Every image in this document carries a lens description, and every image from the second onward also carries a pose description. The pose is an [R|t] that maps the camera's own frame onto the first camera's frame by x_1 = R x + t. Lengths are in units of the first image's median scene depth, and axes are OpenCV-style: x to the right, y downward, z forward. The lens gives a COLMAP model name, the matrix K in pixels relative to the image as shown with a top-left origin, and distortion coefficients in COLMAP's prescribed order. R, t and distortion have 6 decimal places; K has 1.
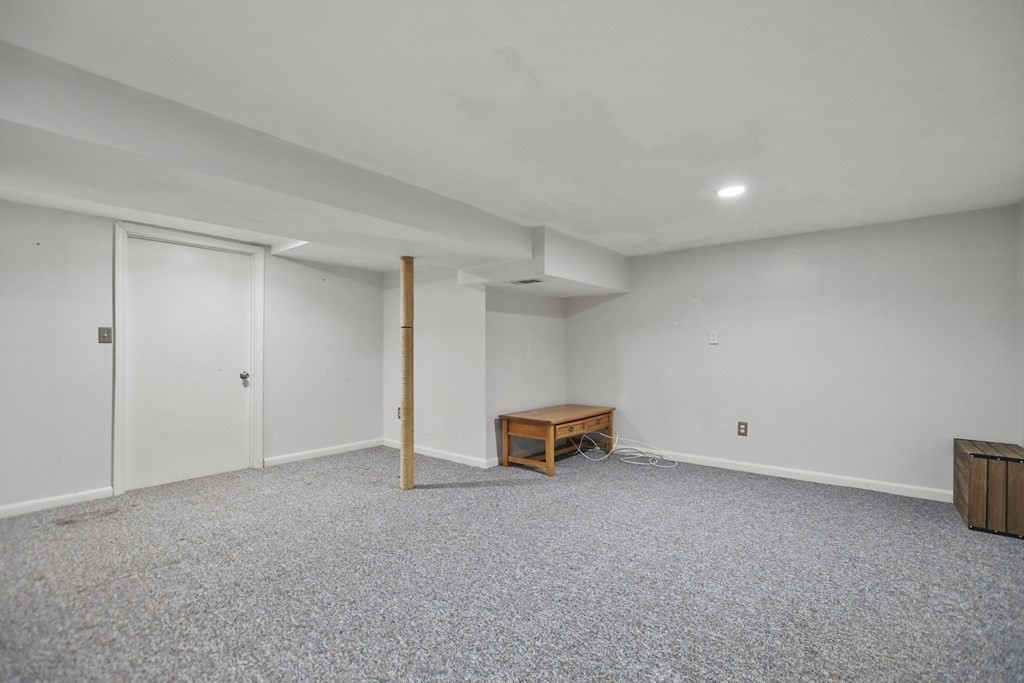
lens RADIAL K [[445.8, 0, 505.2], [0, 445.8, 341.1], [0, 0, 1]] dist [-0.012068, -0.000142]
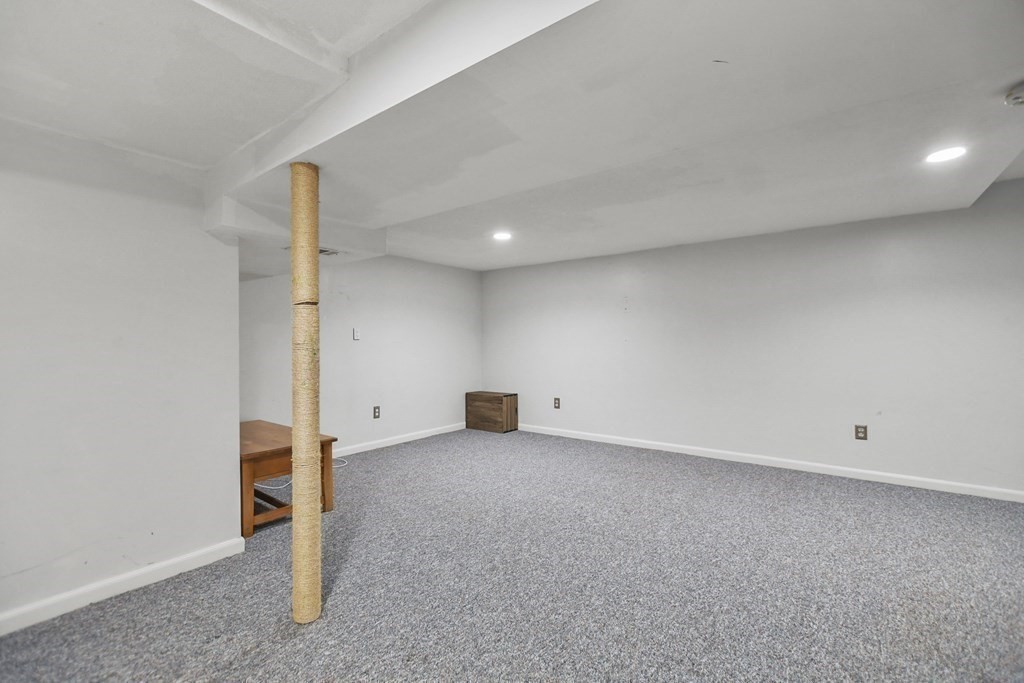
lens RADIAL K [[445.8, 0, 505.2], [0, 445.8, 341.1], [0, 0, 1]] dist [-0.012068, -0.000142]
pose [[-0.023792, 0.005829, 0.999700, -0.963663], [-0.013173, 0.999894, -0.006144, 0.017456], [-0.999630, -0.013315, -0.023713, 1.032353]]
